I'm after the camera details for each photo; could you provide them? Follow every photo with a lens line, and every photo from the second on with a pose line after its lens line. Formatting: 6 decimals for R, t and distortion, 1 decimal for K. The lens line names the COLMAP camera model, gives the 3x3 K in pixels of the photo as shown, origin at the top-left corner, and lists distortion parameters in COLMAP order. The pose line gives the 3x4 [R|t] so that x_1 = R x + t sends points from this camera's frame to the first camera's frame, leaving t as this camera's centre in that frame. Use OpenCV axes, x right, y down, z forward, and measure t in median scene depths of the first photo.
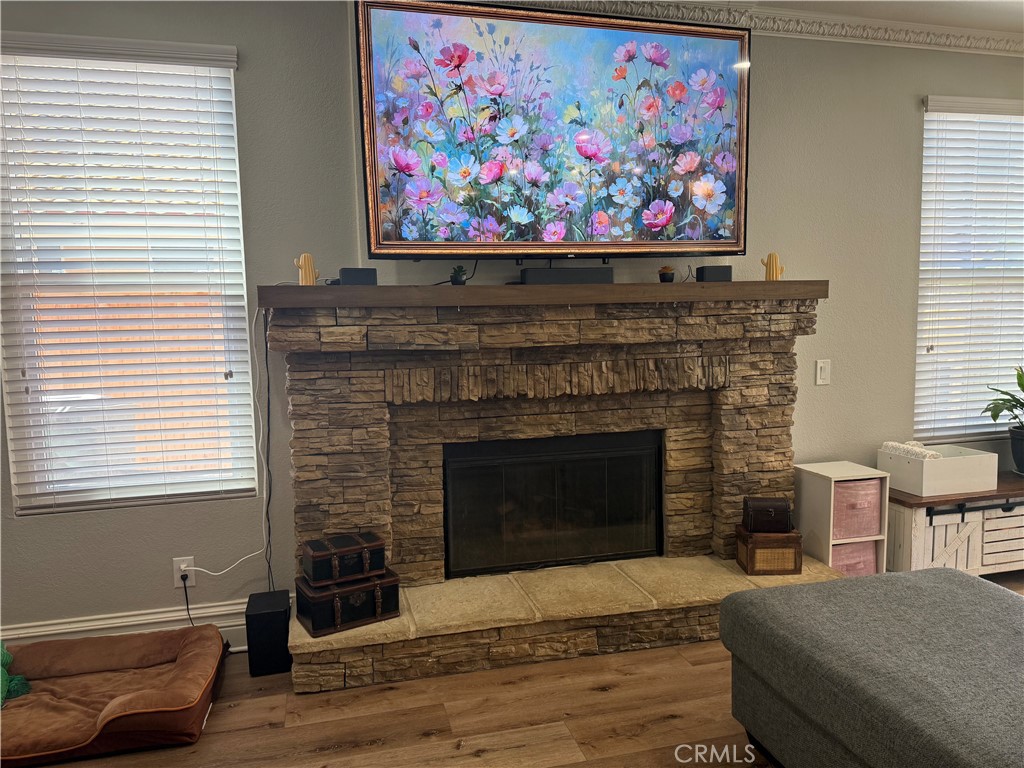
lens RADIAL K [[712.3, 0, 512.0], [0, 712.3, 384.0], [0, 0, 1]] dist [0.050671, -0.054963]
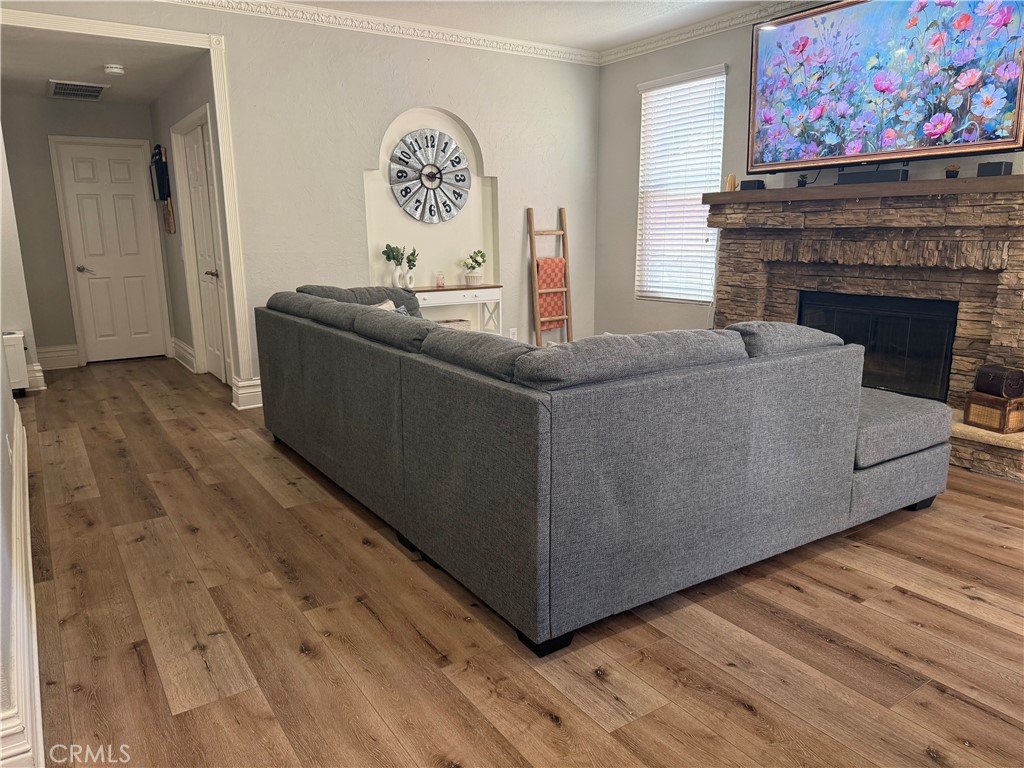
lens RADIAL K [[712.3, 0, 512.0], [0, 712.3, 384.0], [0, 0, 1]] dist [0.050671, -0.054963]
pose [[0.332353, 0.215282, -0.918256, 1.265690], [-0.103467, 0.976047, 0.191382, 0.049676], [0.937463, 0.031402, 0.346667, -0.154523]]
